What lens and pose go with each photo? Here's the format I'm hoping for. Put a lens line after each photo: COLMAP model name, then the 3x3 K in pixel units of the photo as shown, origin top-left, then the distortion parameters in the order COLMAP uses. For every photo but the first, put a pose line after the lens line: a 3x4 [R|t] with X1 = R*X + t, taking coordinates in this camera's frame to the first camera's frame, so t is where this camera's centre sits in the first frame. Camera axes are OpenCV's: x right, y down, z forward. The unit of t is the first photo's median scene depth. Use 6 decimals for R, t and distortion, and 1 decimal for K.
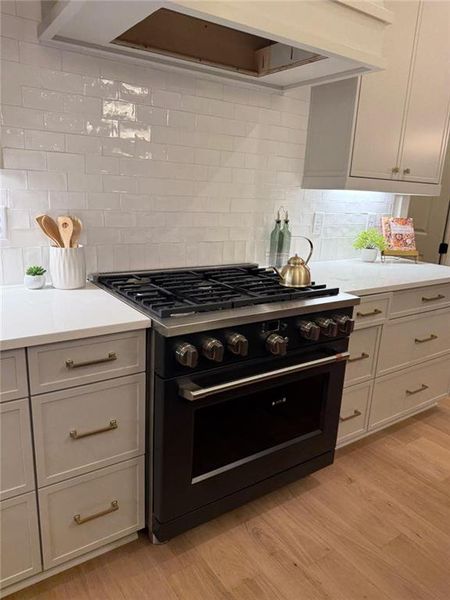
lens RADIAL K [[427.7, 0, 225.0], [0, 427.7, 300.0], [0, 0, 1]] dist [0.007364, 0.000705]
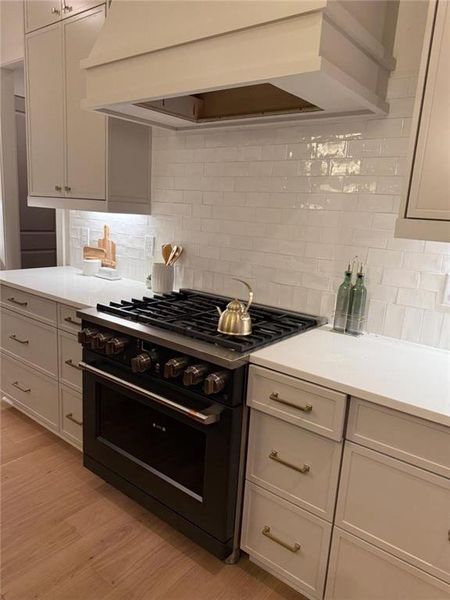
lens RADIAL K [[427.7, 0, 225.0], [0, 427.7, 300.0], [0, 0, 1]] dist [0.007364, 0.000705]
pose [[0.301468, 0.169249, -0.938335, 0.971473], [-0.281284, 0.956108, 0.082084, -0.165675], [0.911041, 0.239193, 0.335843, 0.641419]]
